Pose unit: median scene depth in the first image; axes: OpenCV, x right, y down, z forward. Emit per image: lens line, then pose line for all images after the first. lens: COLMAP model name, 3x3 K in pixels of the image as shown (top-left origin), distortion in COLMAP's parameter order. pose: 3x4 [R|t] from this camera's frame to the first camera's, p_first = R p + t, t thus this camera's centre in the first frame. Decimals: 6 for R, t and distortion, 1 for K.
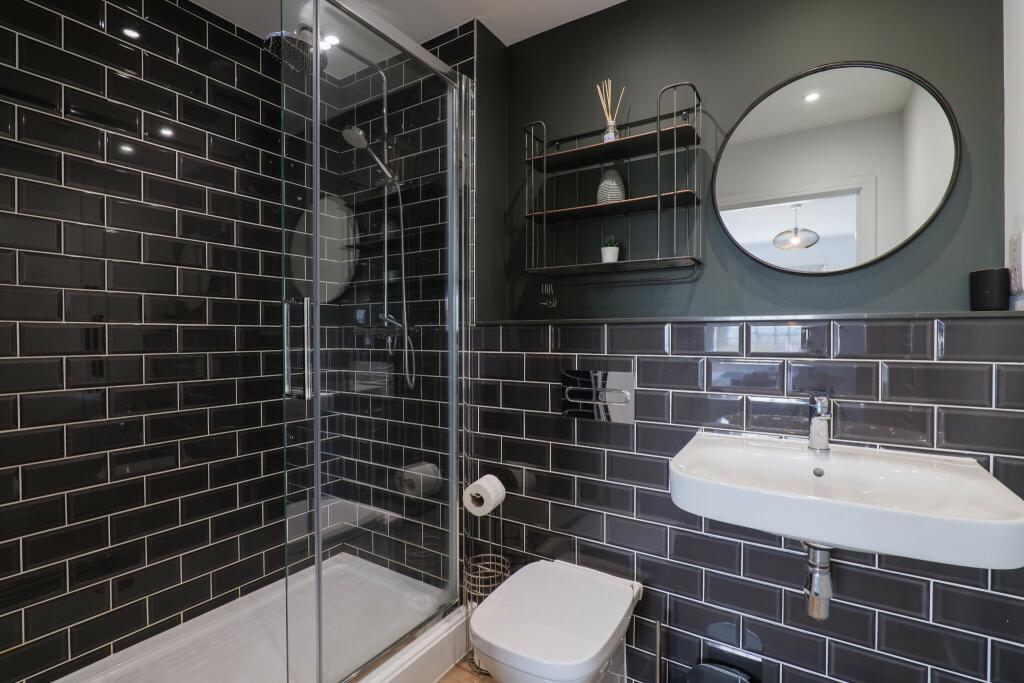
lens RADIAL K [[470.0, 0, 512.0], [0, 470.0, 341.5], [0, 0, 1]] dist [-0.000815, -0.000059]
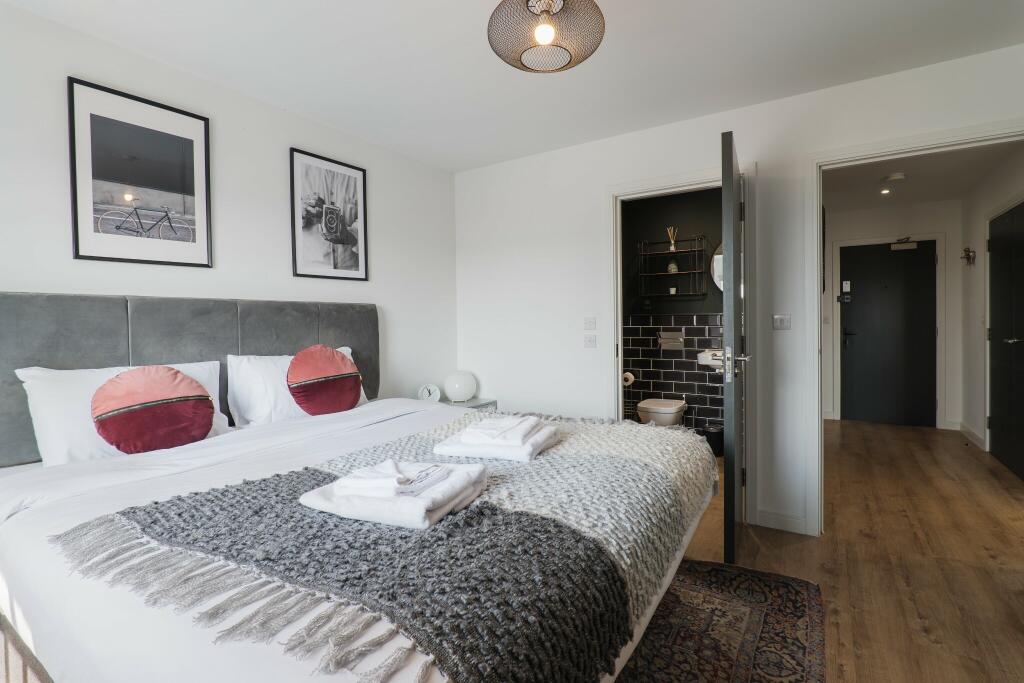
lens RADIAL K [[487.9, 0, 512.2], [0, 487.9, 324.8], [0, 0, 1]] dist [-0.000587, -0.000128]
pose [[0.999883, -0.011916, -0.009553, -0.733809], [0.011947, 0.999924, 0.003161, -0.004007], [0.009515, -0.003275, 0.999949, -1.938964]]
